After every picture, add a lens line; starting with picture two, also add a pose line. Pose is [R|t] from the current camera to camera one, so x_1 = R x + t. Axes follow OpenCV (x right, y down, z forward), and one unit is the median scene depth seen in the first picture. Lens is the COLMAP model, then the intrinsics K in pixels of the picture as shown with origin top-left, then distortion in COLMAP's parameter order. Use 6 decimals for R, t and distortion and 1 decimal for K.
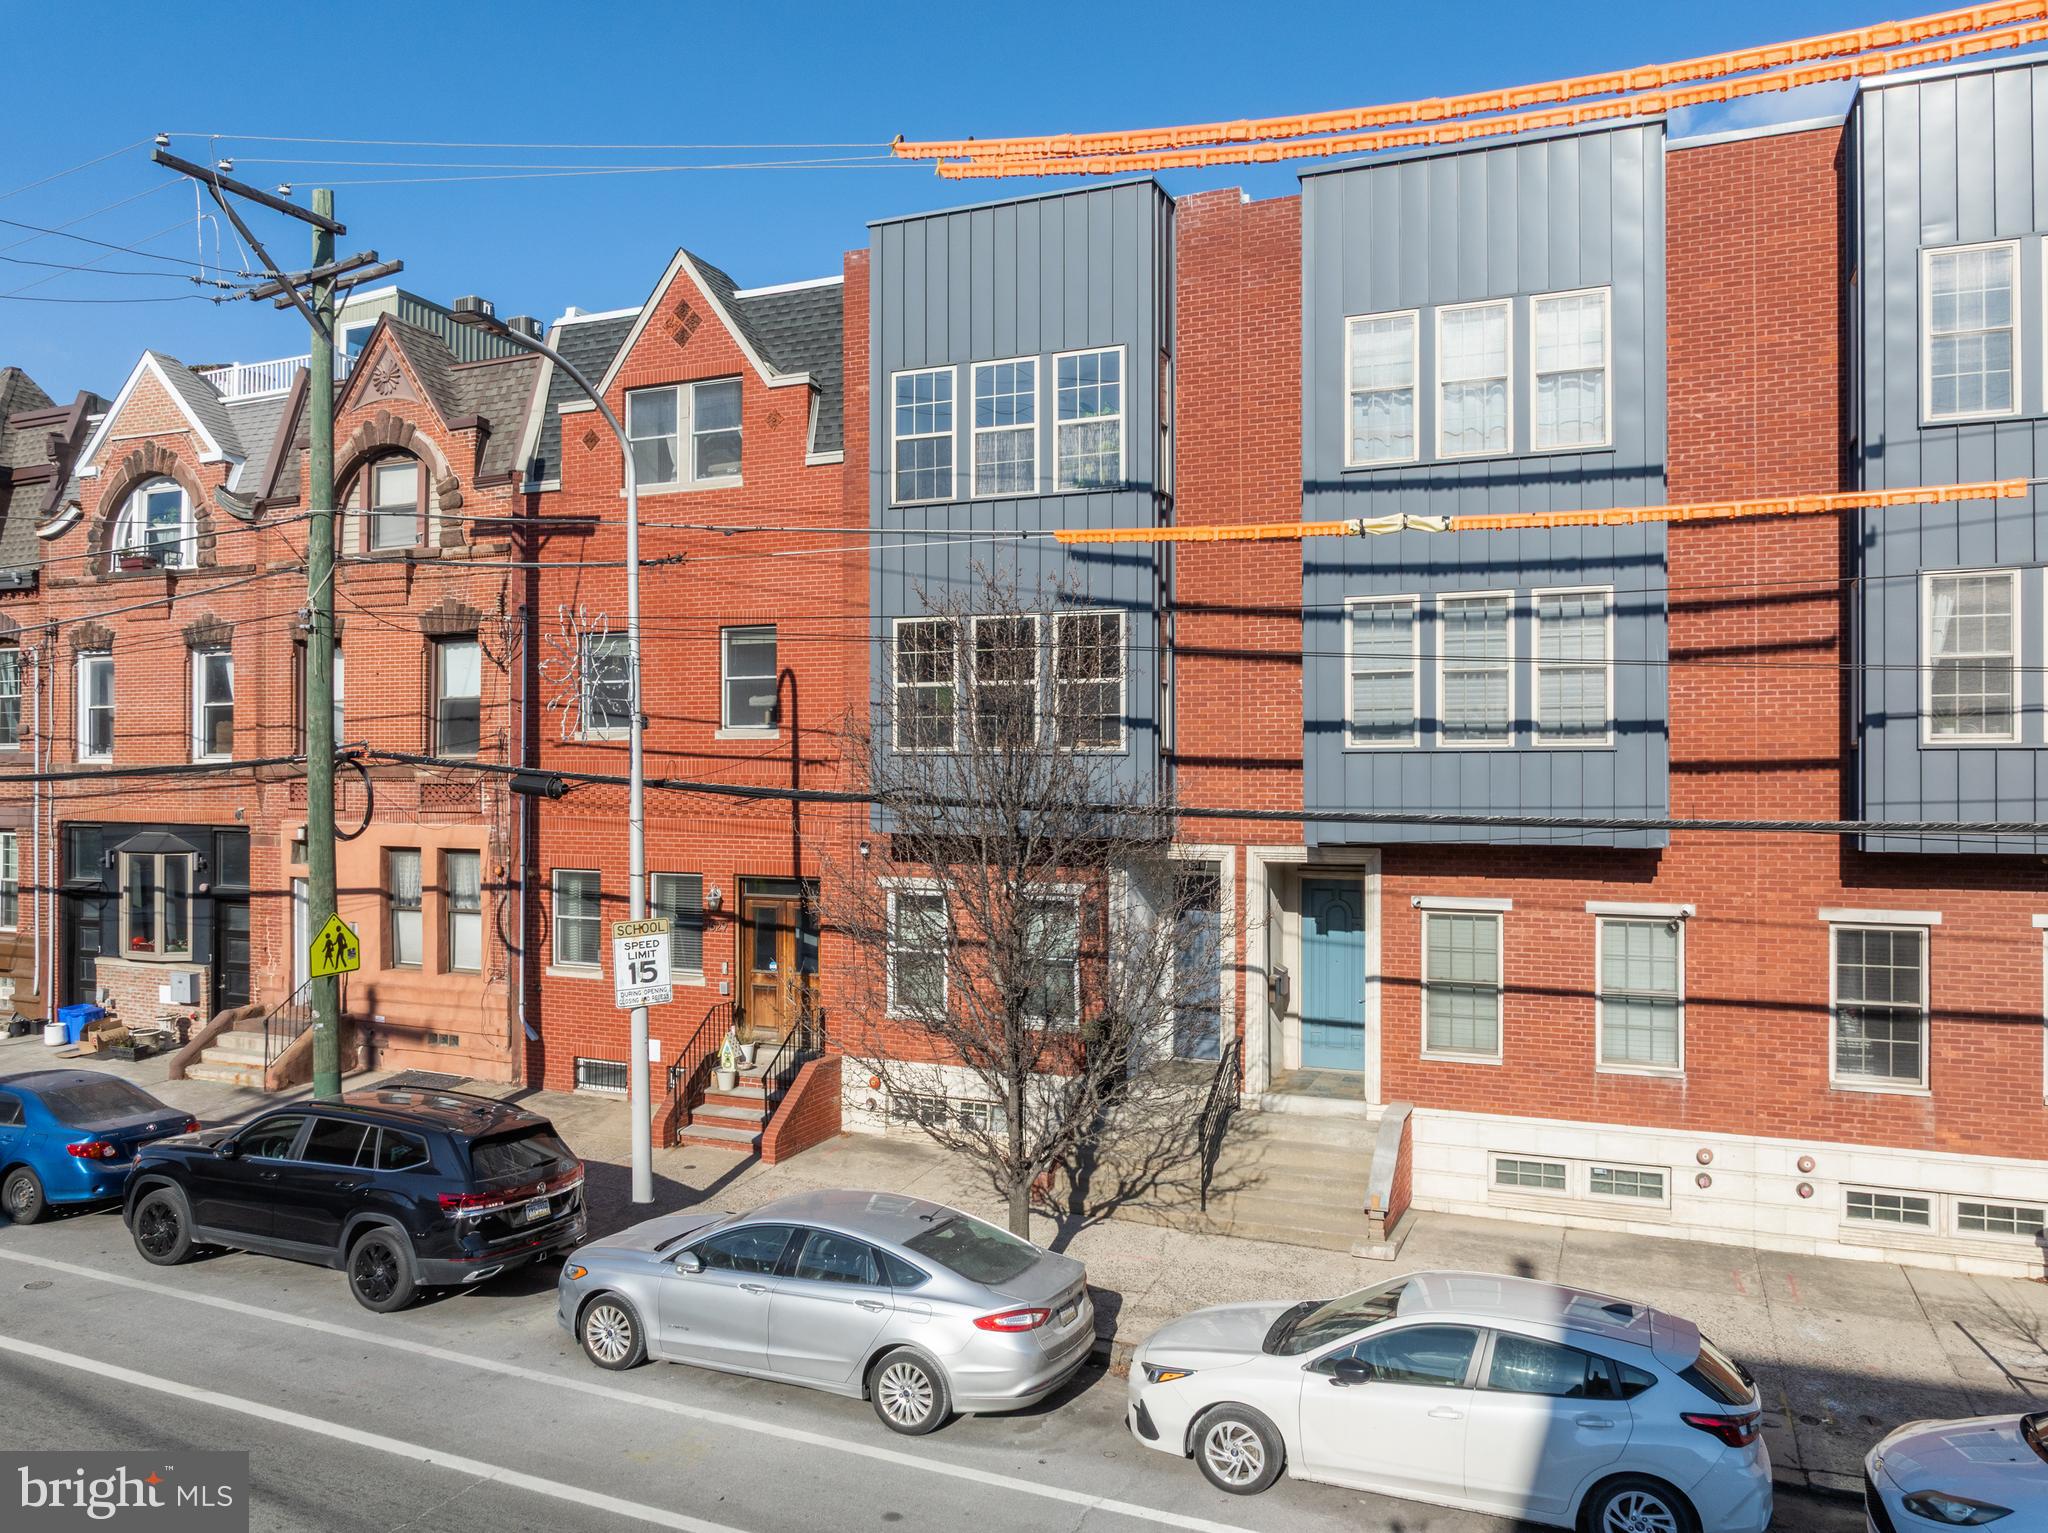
lens RADIAL K [[1449.3, 0, 1024.0], [0, 1449.3, 766.5], [0, 0, 1]] dist [-0.042326, 0.031719]
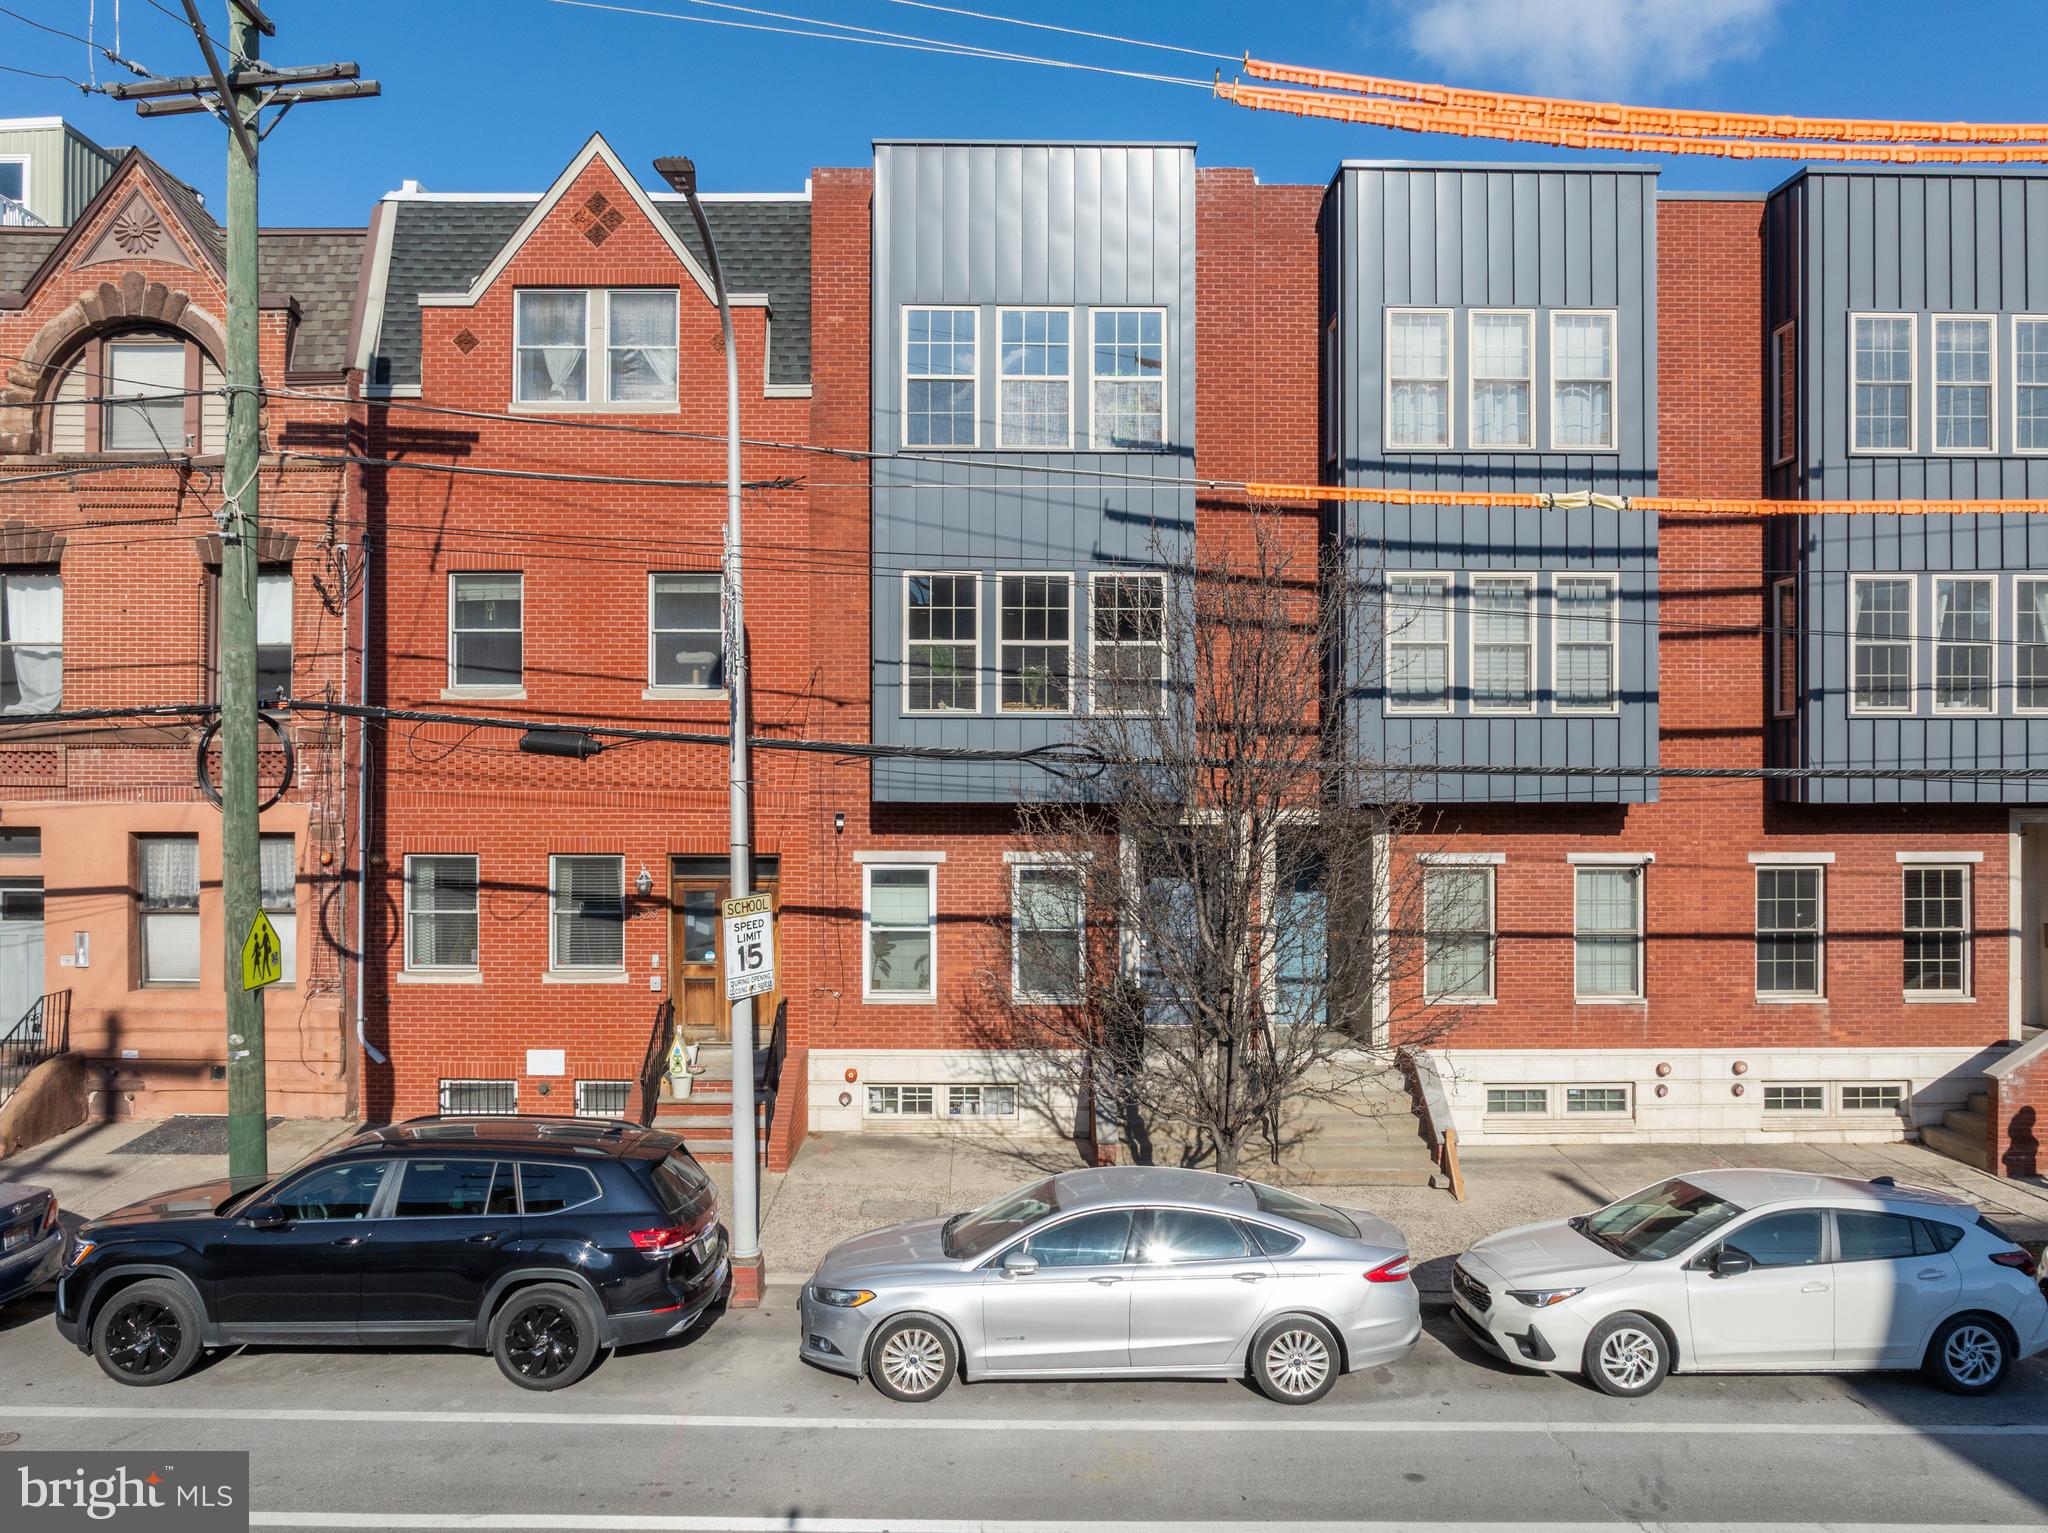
lens RADIAL K [[1449.3, 0, 1024.0], [0, 1449.3, 766.5], [0, 0, 1]] dist [-0.042326, 0.031719]
pose [[0.916128, 0.002868, 0.400876, -0.445760], [-0.002477, 0.999996, -0.001495, 0.028261], [-0.400878, 0.000377, 0.916131, 0.135909]]
